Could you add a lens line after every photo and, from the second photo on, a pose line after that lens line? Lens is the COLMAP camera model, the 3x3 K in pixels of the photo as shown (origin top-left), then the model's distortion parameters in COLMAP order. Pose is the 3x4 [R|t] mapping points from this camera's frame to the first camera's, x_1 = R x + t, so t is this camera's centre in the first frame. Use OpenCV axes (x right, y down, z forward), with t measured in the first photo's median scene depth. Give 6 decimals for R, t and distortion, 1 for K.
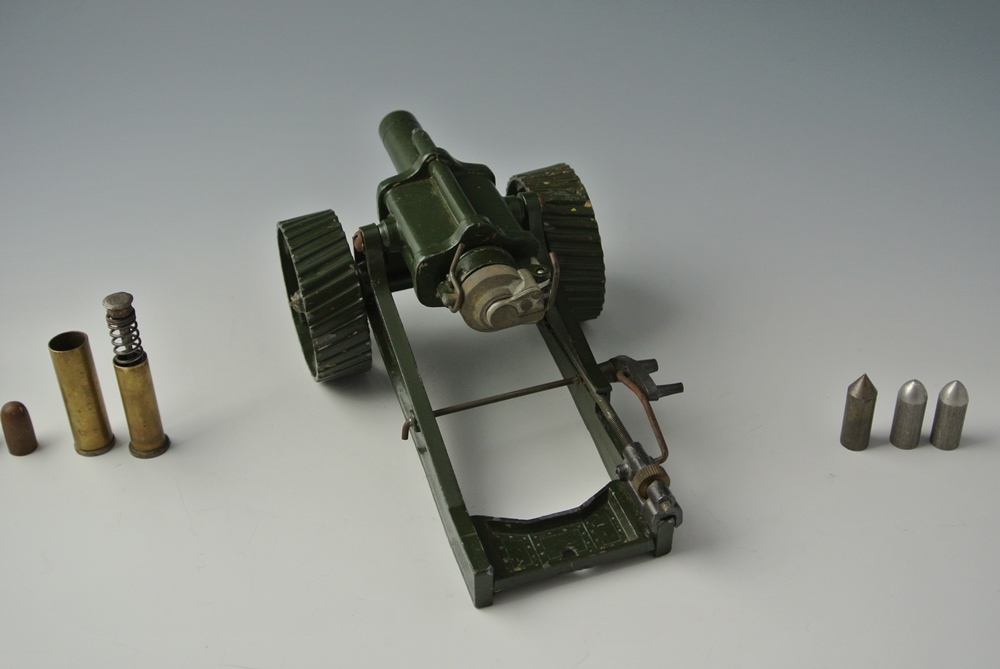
lens RADIAL K [[1210.7, 0, 498.9], [0, 1210.7, 333.6], [0, 0, 1]] dist [-0.050479, 0.000000]
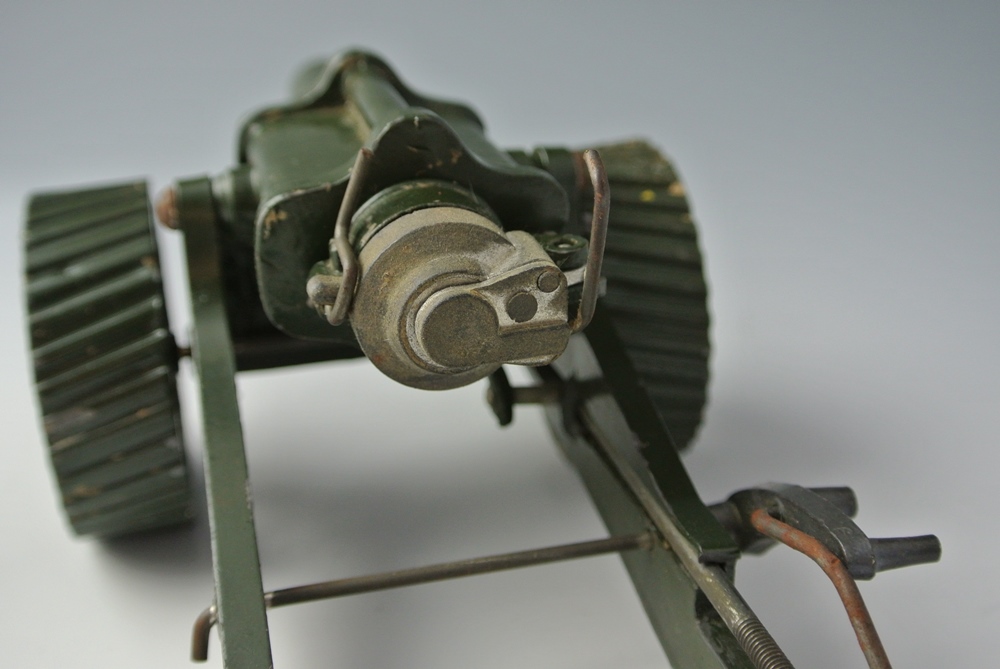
lens RADIAL K [[1210.7, 0, 494.4], [0, 1210.7, 331.0], [0, 0, 1]] dist [-0.050479, 0.000000]
pose [[0.997446, 0.039955, -0.059208, 0.036738], [-0.053348, 0.967912, -0.245560, 0.077399], [0.047497, 0.248092, 0.967571, 0.625261]]
